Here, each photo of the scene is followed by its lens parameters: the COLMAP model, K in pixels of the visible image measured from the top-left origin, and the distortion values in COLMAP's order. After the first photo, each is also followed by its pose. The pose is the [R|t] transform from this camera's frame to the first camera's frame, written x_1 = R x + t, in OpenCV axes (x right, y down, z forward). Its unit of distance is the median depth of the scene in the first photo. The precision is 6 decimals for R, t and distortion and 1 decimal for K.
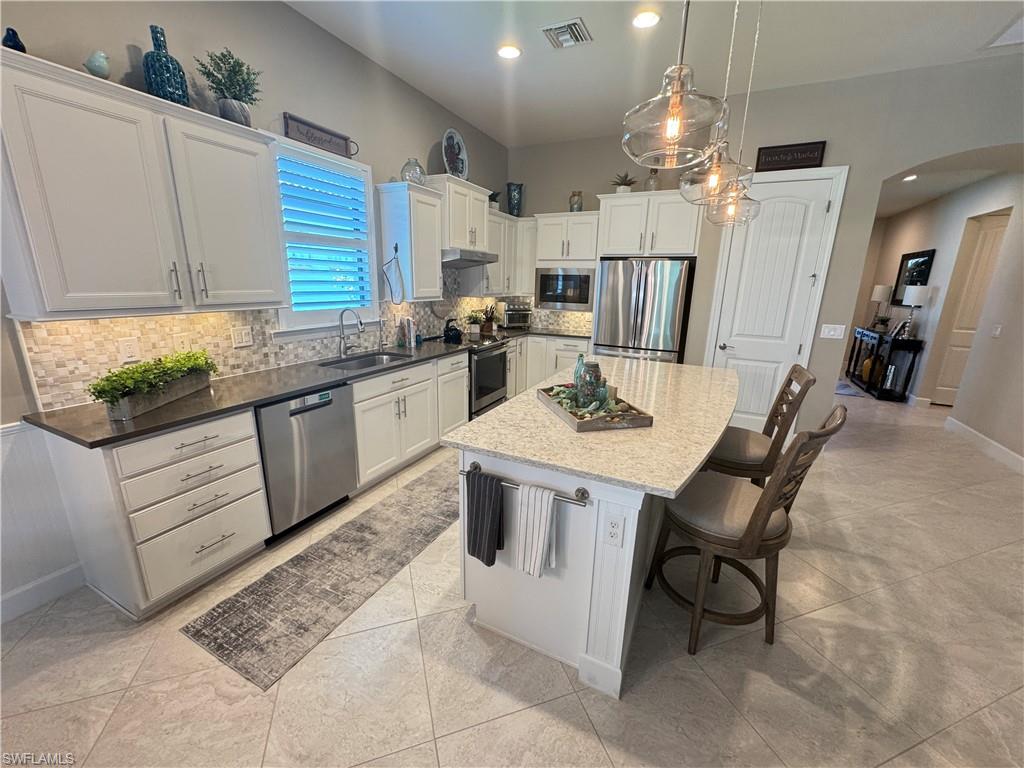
lens RADIAL K [[406.5, 0, 510.7], [0, 406.5, 383.5], [0, 0, 1]] dist [-0.001783, -0.000228]
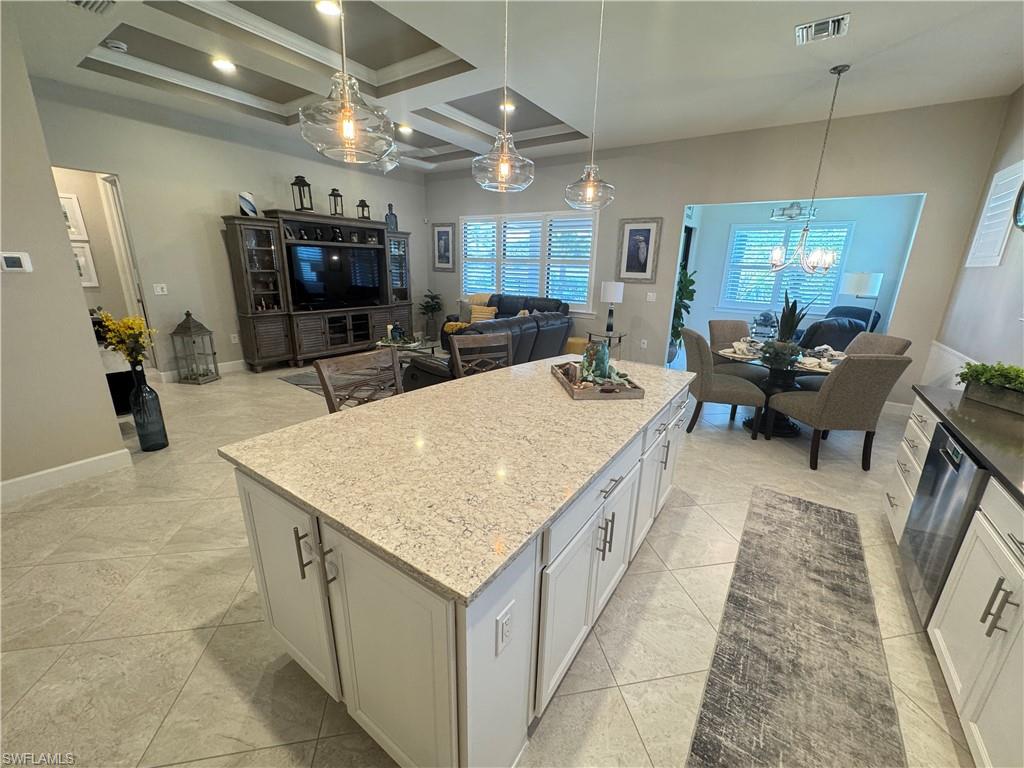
lens RADIAL K [[406.5, 0, 514.5], [0, 406.5, 386.7], [0, 0, 1]] dist [-0.001783, -0.000228]
pose [[-0.988317, -0.087200, 0.125005, 0.236576], [-0.011247, 0.859655, 0.510751, -0.447822], [-0.151999, 0.503378, -0.850592, 1.775722]]
